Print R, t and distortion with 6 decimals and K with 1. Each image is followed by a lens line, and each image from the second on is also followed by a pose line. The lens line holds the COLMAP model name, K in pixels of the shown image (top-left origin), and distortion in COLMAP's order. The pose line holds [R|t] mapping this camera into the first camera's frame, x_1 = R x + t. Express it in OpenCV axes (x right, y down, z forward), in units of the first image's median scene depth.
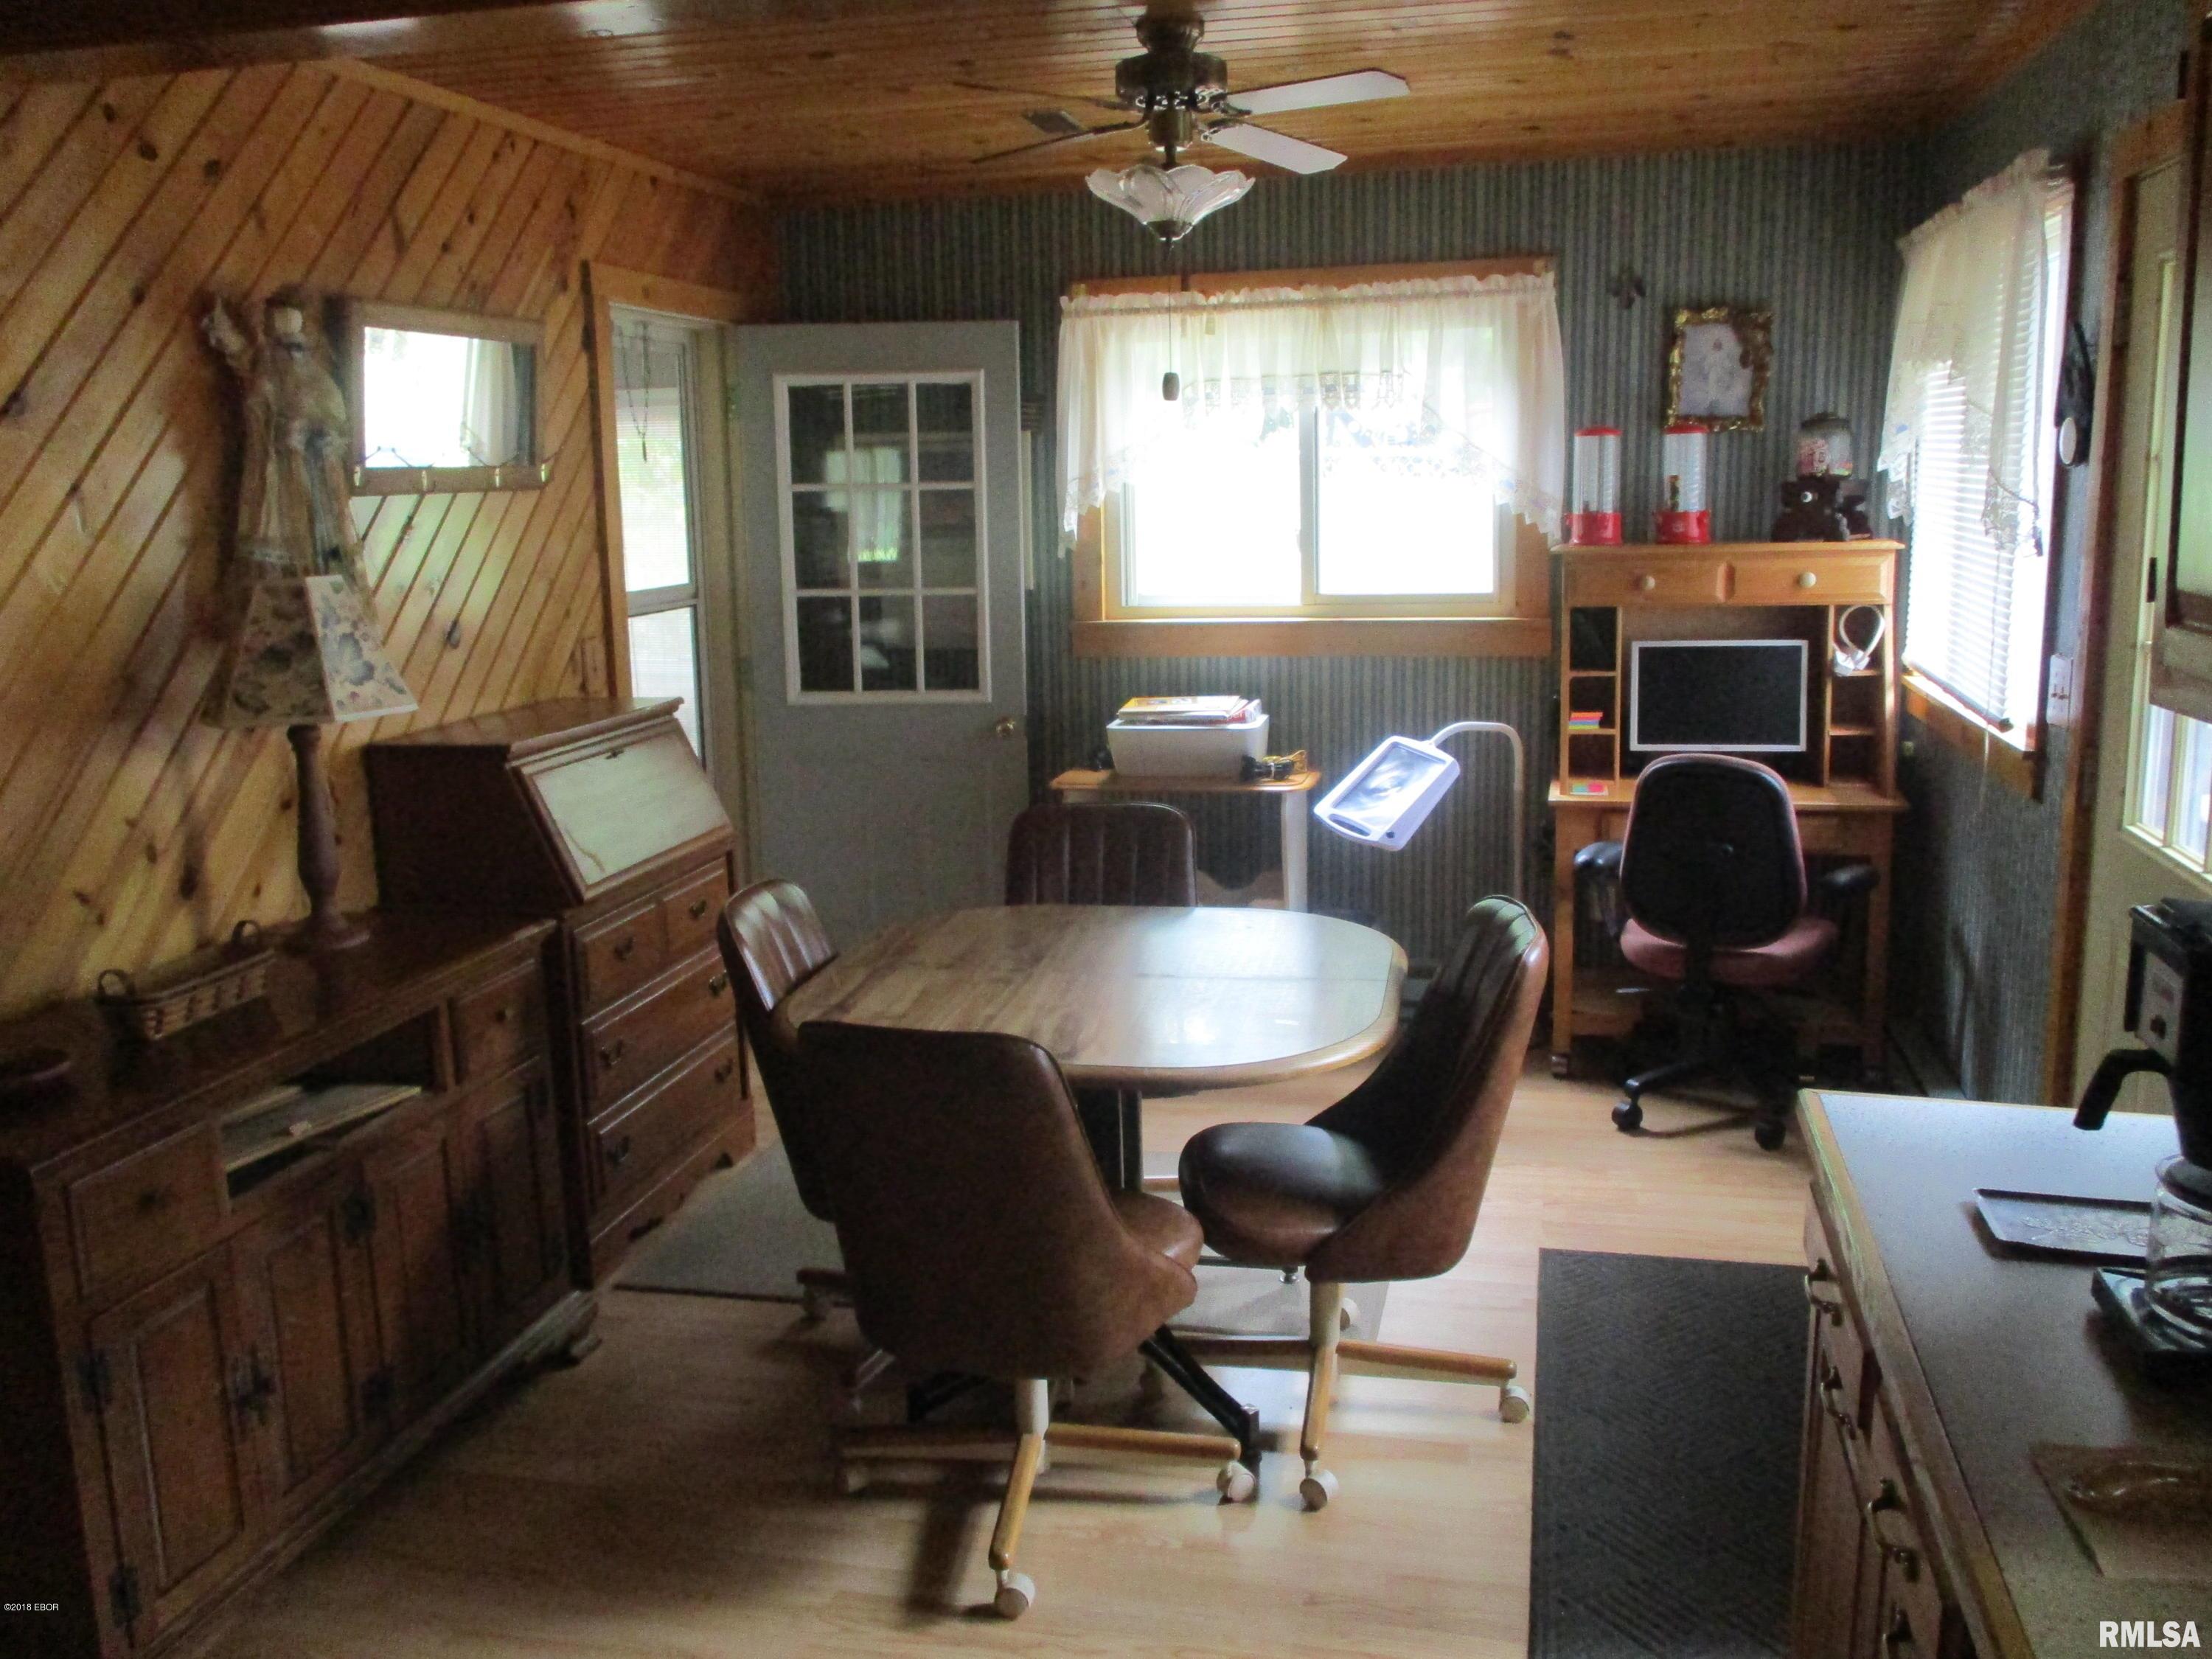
lens RADIAL K [[1886.1, 0, 1103.2], [0, 1886.1, 819.3], [0, 0, 1]] dist [-0.005940, 0.004002]
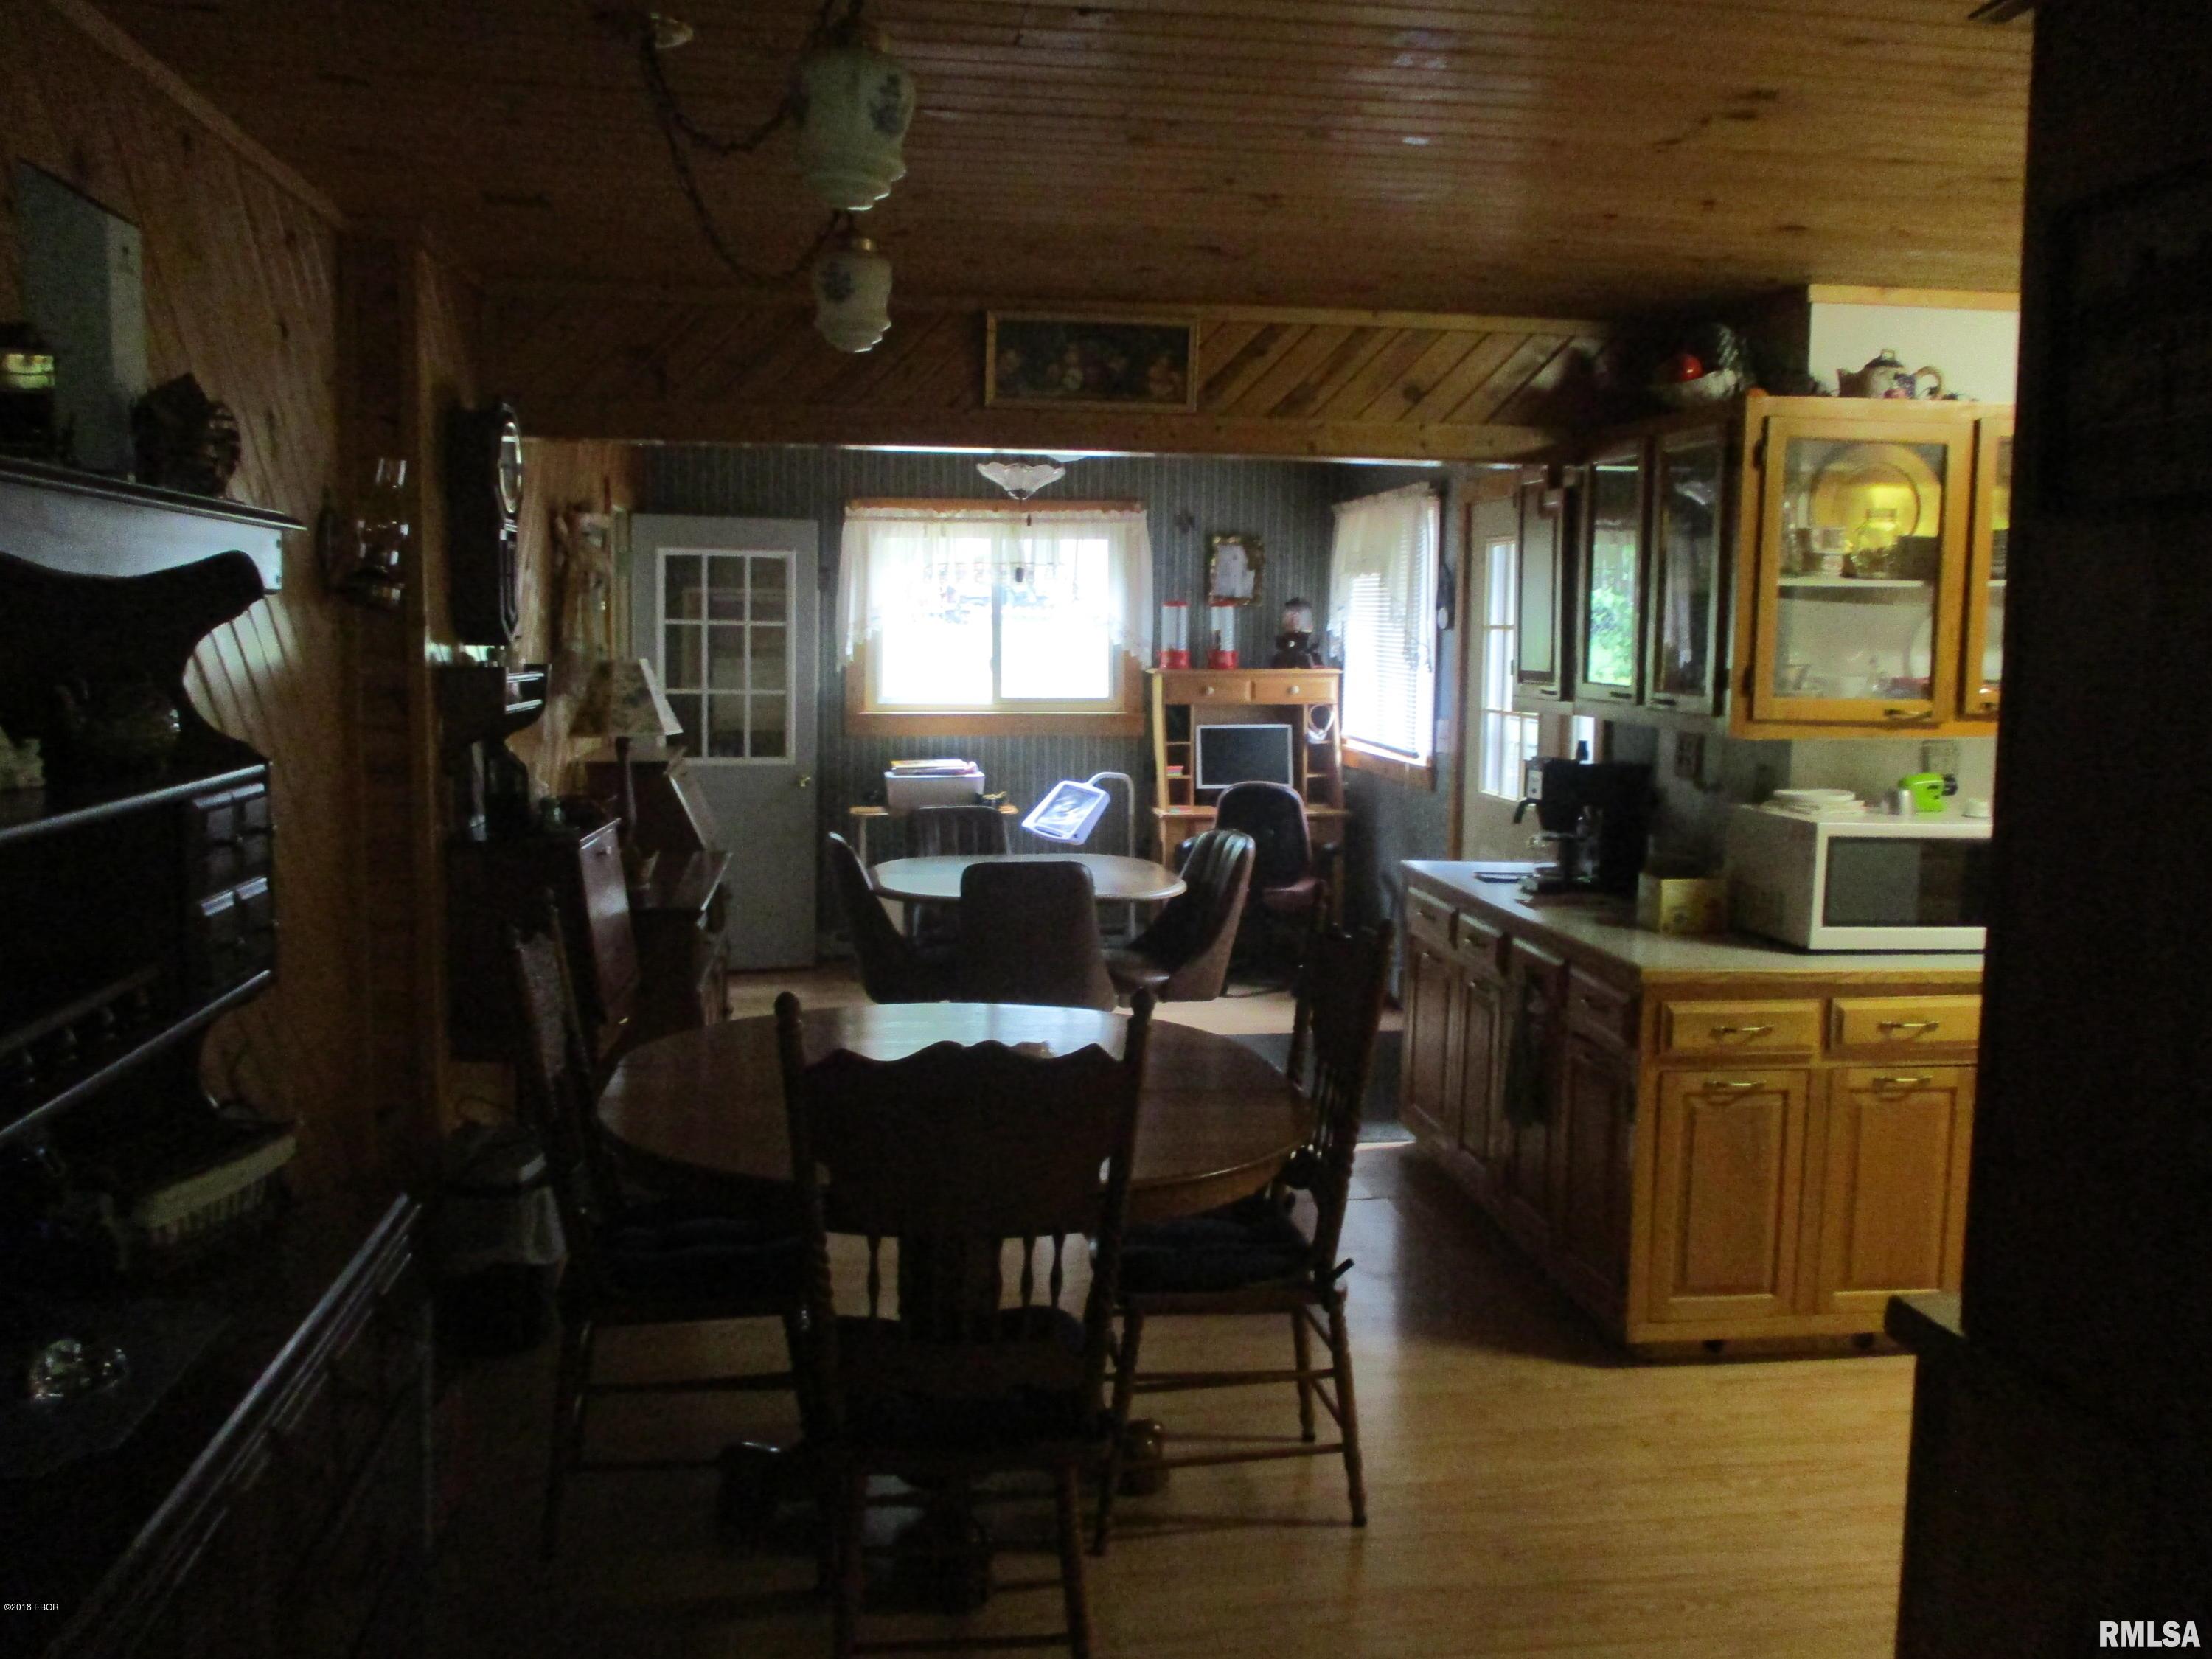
lens RADIAL K [[1867.8, 0, 1110.6], [0, 1867.8, 814.7], [0, 0, 1]] dist [-0.016659, -0.004160]
pose [[0.933957, -0.005710, 0.357340, -0.401302], [0.035471, 0.996416, -0.076787, 0.114858], [-0.355621, 0.084391, 0.930812, -0.548759]]
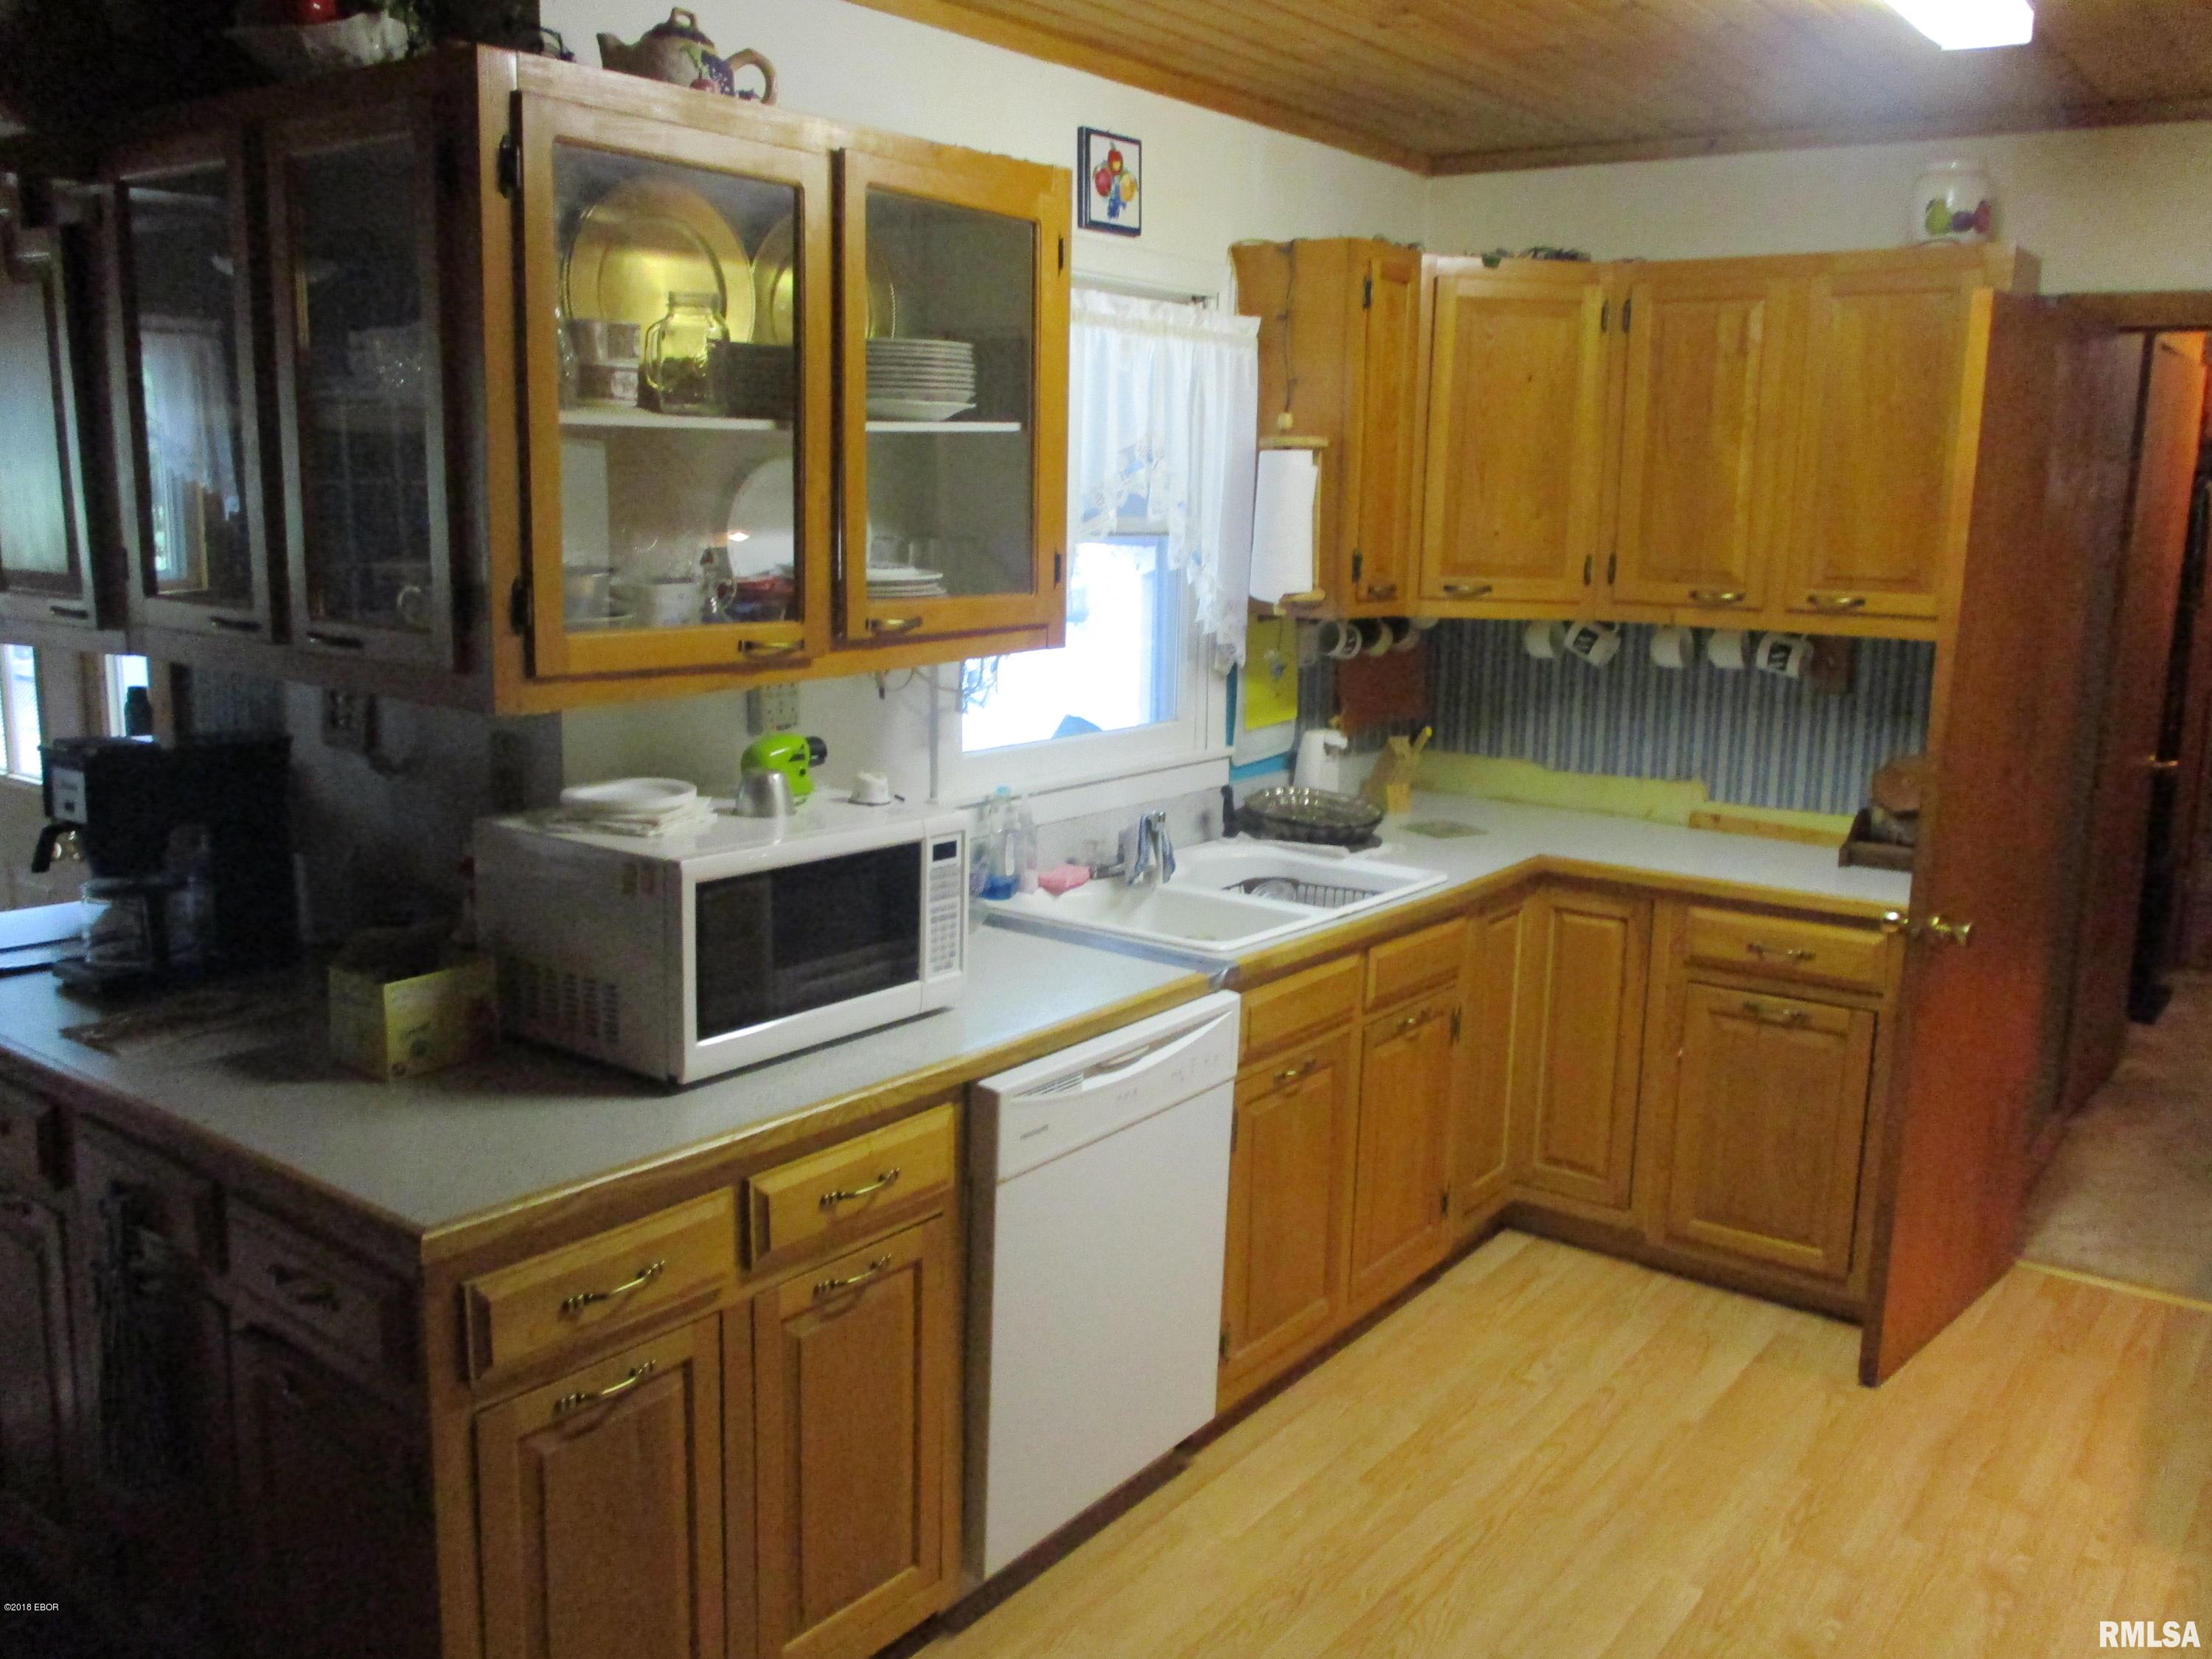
lens RADIAL K [[1867.8, 0, 1110.6], [0, 1867.8, 814.7], [0, 0, 1]] dist [-0.016659, -0.004160]
pose [[0.414369, -0.135784, 0.899923, -0.182281], [0.138270, 0.986722, 0.085215, 0.031391], [-0.899544, 0.089122, 0.427642, -0.187162]]
